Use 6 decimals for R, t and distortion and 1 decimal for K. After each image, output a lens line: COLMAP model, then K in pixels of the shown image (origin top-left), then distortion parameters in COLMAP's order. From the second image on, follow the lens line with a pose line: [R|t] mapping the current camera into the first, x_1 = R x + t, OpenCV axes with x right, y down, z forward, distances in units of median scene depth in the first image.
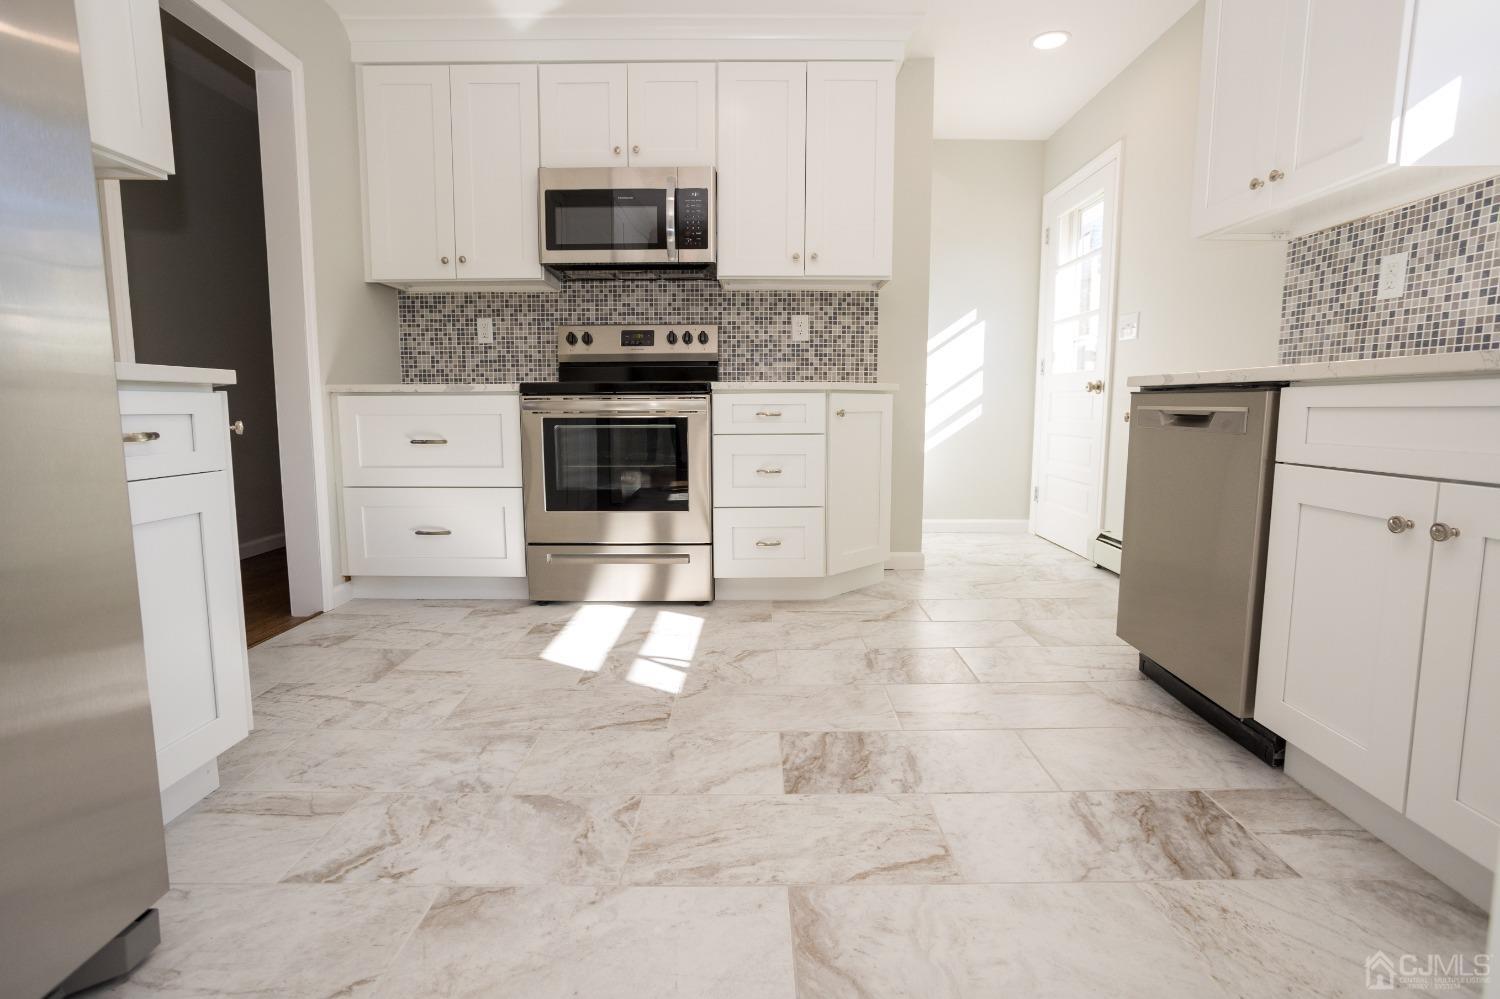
lens RADIAL K [[725.9, 0, 754.6], [0, 725.9, 489.3], [0, 0, 1]] dist [-0.054282, 0.034077]
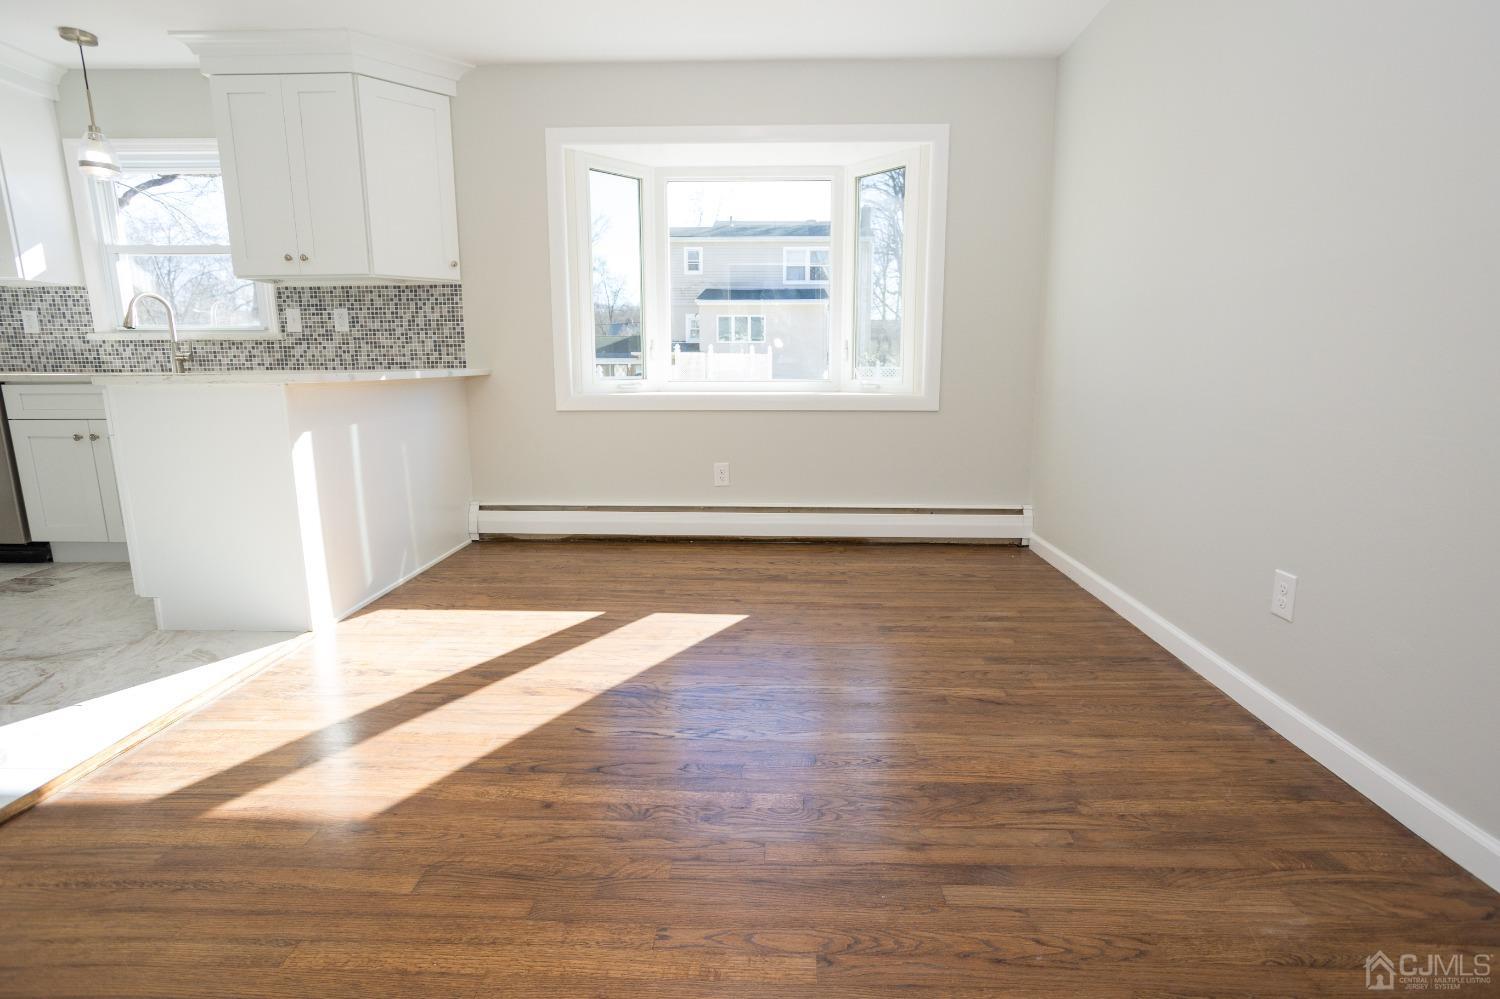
lens RADIAL K [[725.9, 0, 754.6], [0, 725.9, 489.3], [0, 0, 1]] dist [-0.054282, 0.034077]
pose [[0.026561, -0.168765, 0.985298, -0.718135], [0.119540, 0.979110, 0.164482, 0.045415], [-0.992474, 0.113413, 0.046180, -0.689070]]
